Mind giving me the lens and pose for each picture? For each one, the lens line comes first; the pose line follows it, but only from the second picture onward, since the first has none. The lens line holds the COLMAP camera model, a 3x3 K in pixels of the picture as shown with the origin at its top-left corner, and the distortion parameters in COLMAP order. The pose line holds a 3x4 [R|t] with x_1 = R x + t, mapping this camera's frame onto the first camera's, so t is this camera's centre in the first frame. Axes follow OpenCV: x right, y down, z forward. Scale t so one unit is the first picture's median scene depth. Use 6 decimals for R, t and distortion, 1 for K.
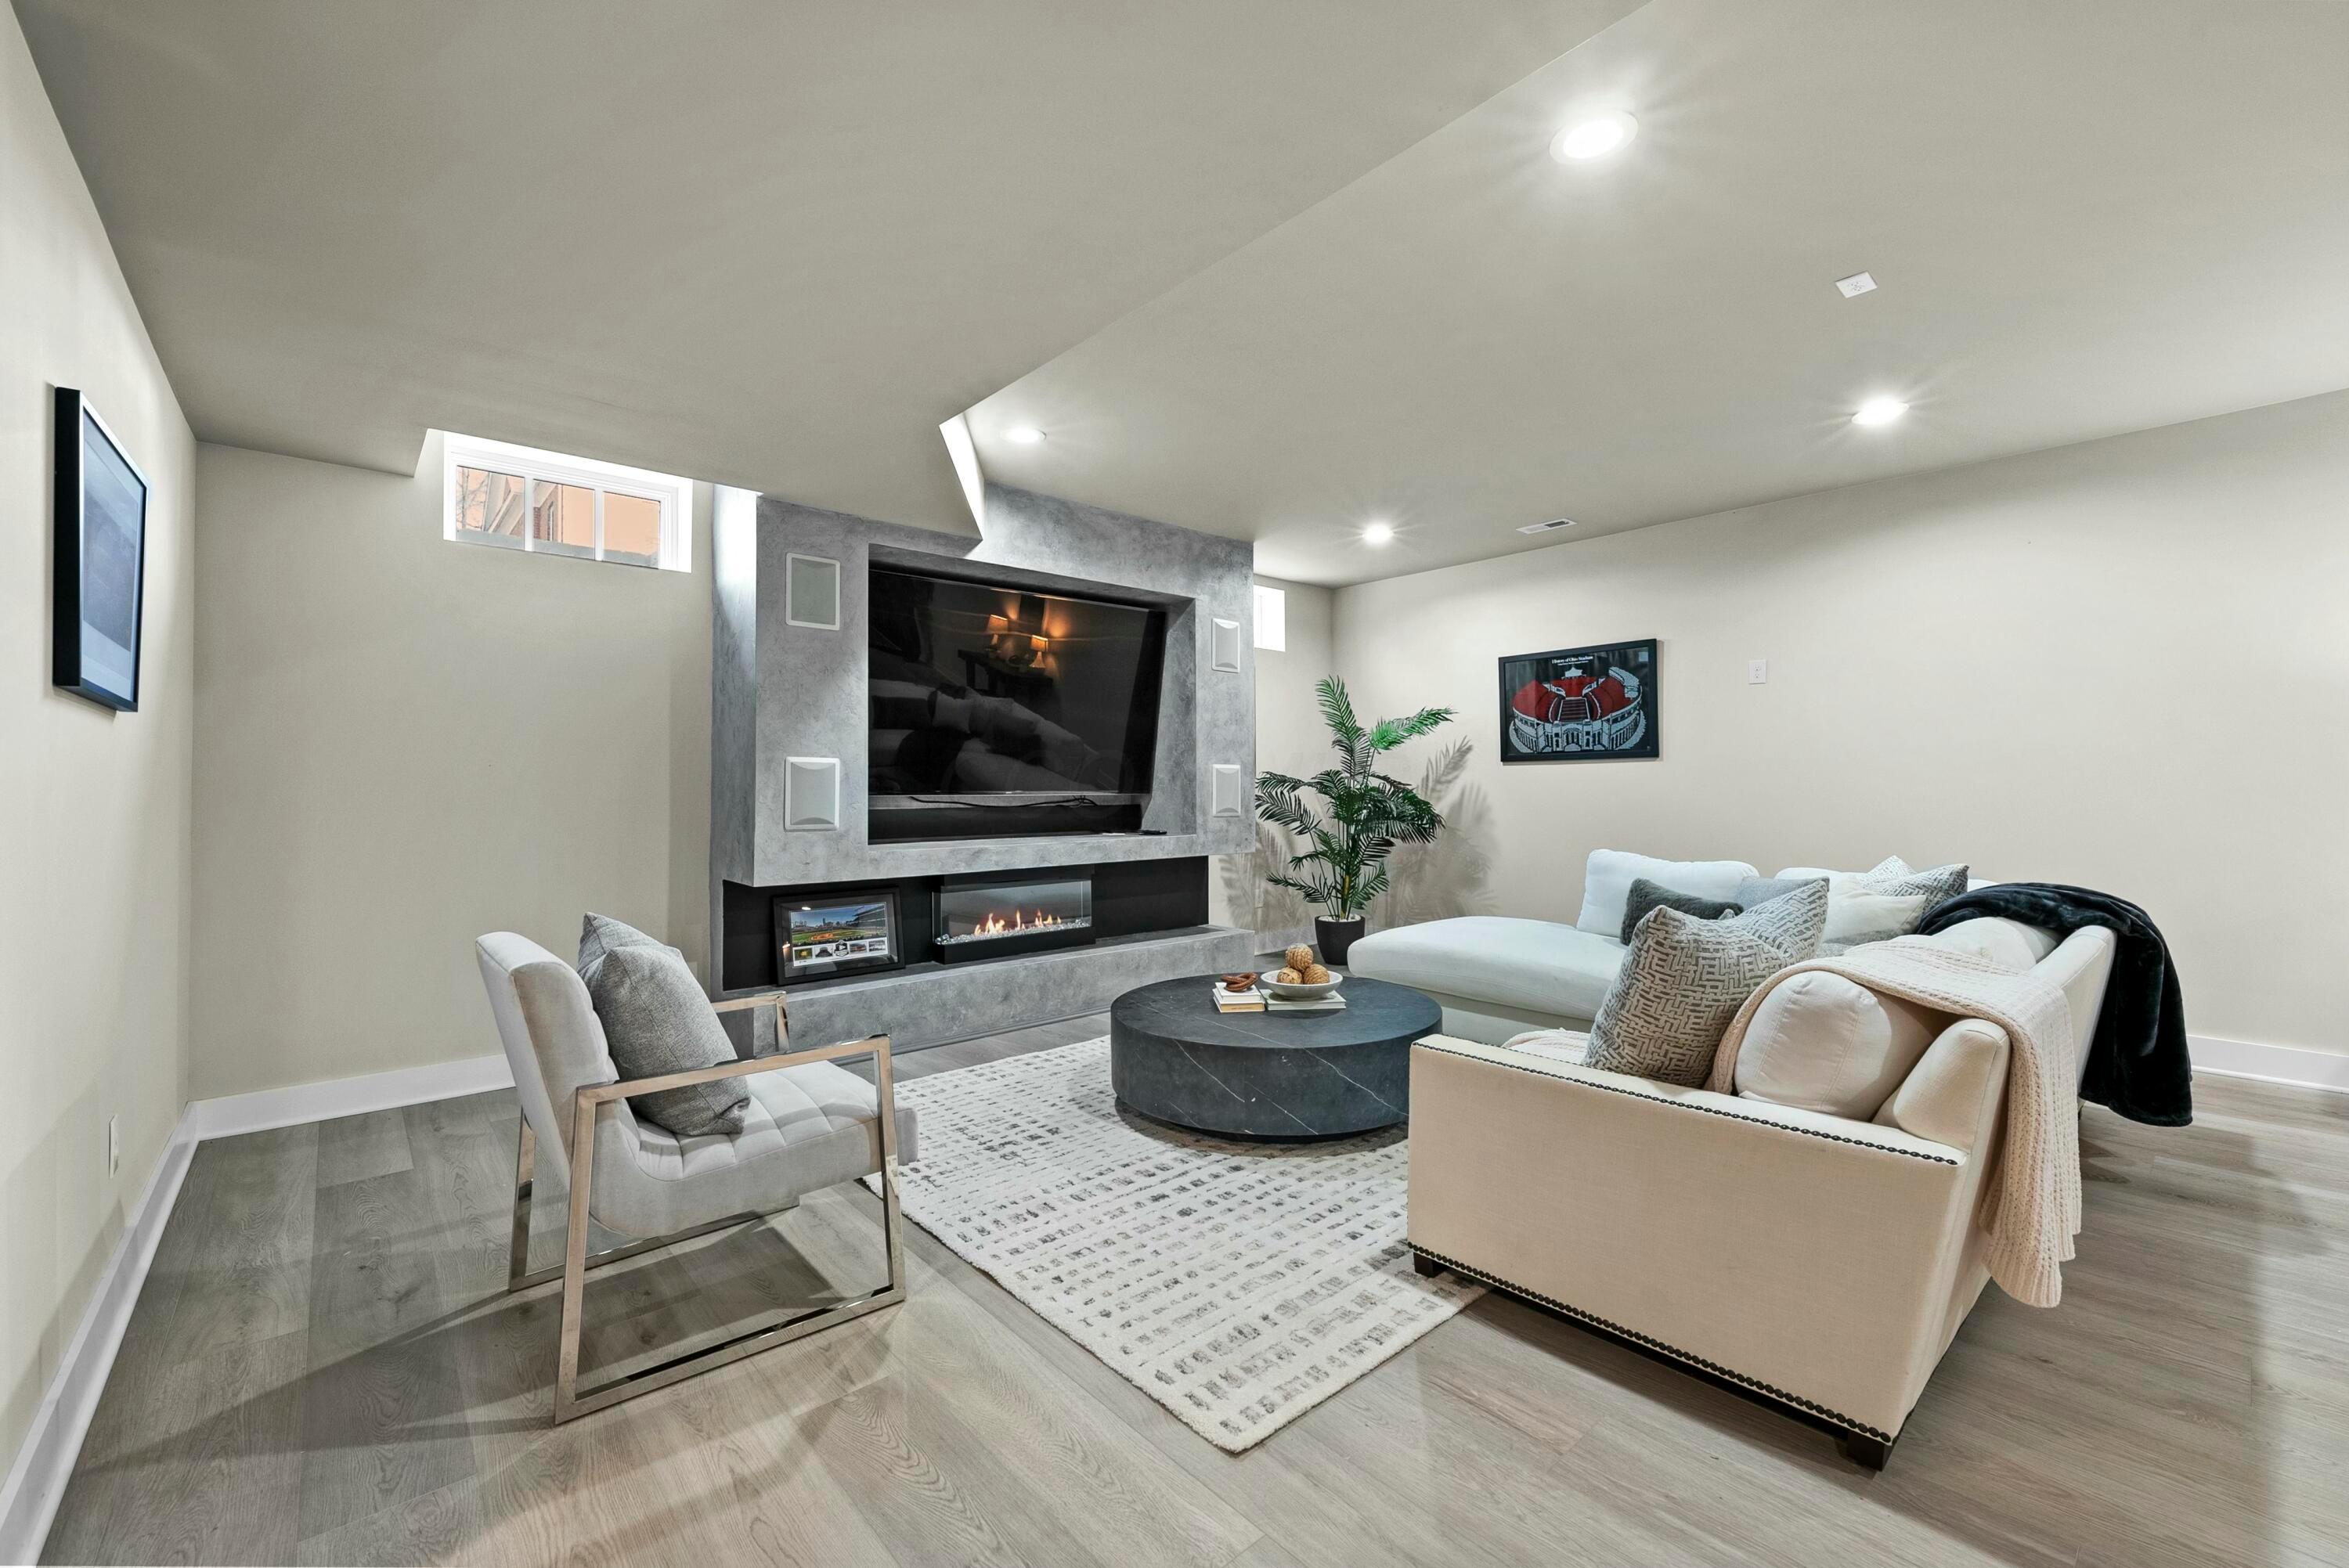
lens RADIAL K [[932.8, 0, 1174.5], [0, 932.8, 784.0], [0, 0, 1]] dist [-0.006882, -0.000003]
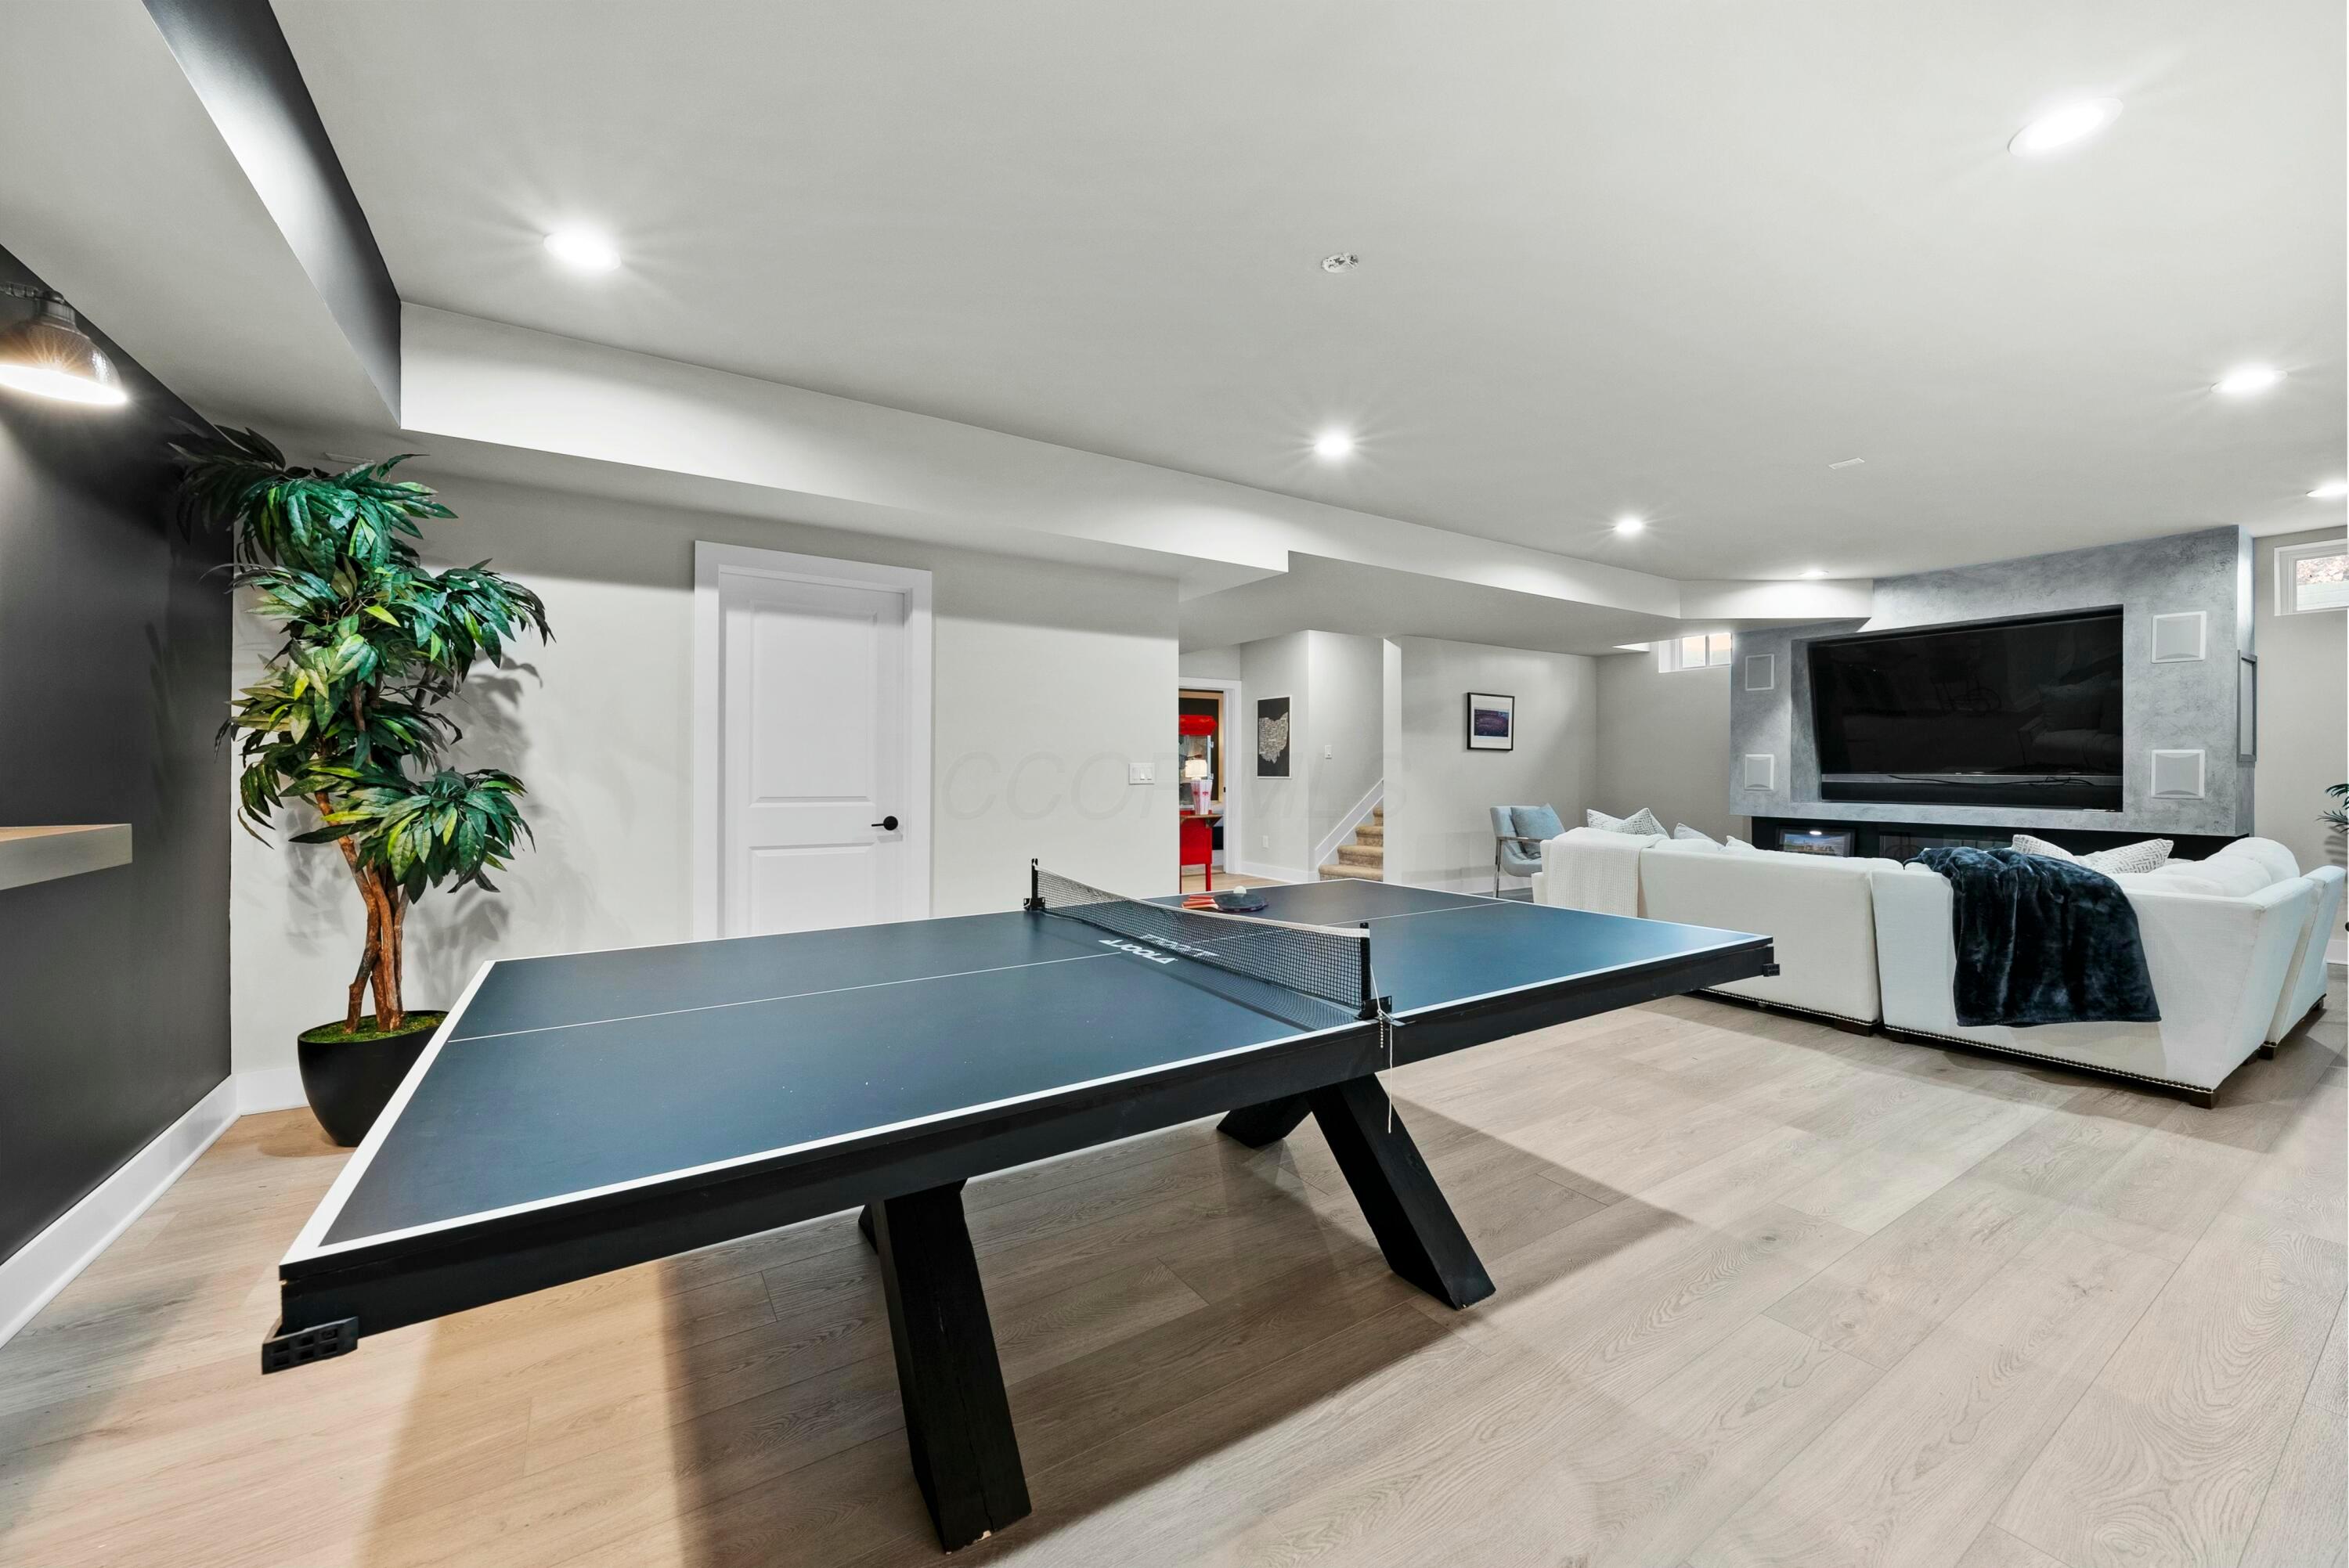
lens RADIAL K [[899.1, 0, 1174.5], [0, 899.1, 784.0], [0, 0, 1]] dist [-0.000912, -0.000059]
pose [[-0.143629, 0.021850, -0.989390, 1.304274], [0.003266, 0.999761, 0.021605, -0.008043], [0.989626, -0.000128, -0.143666, 0.020268]]
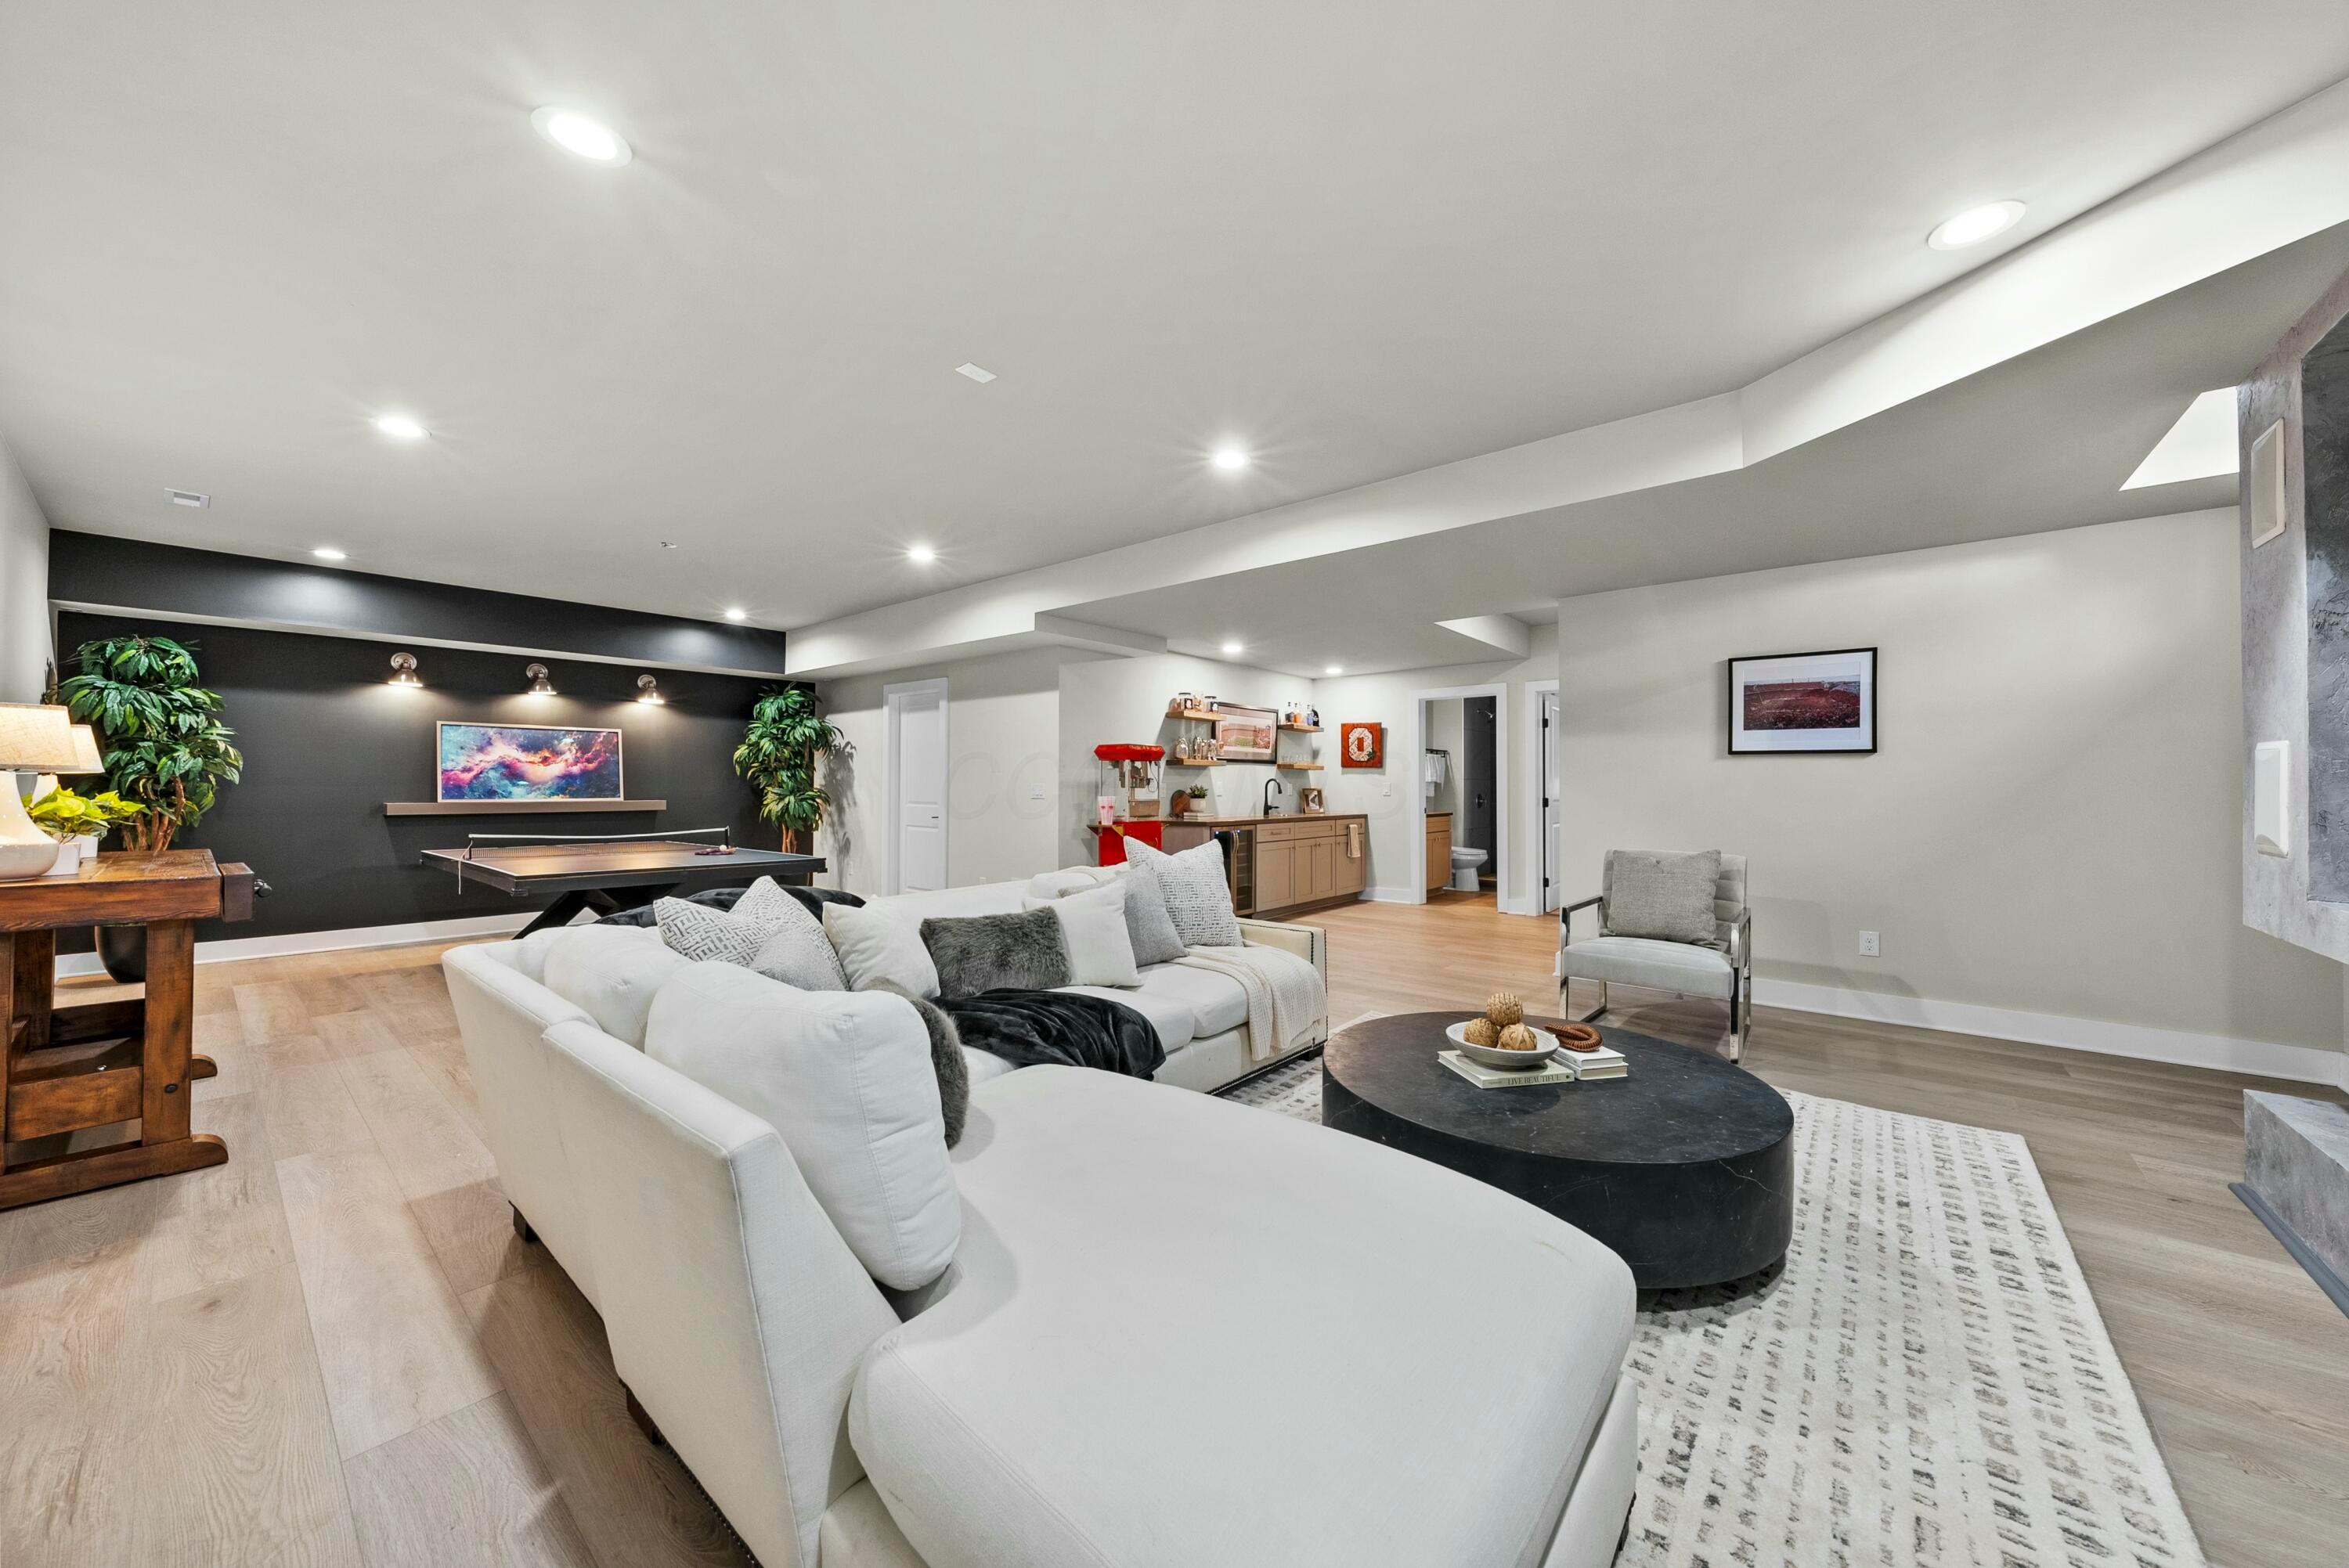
lens RADIAL K [[838.5, 0, 1174.5], [0, 838.5, 784.0], [0, 0, 1]] dist [-0.000225, 0.000307]
pose [[-0.989059, 0.003652, -0.147478, 0.317486], [0.004793, 0.999961, -0.007385, 0.000966], [0.147445, -0.008011, -0.989038, 1.127243]]
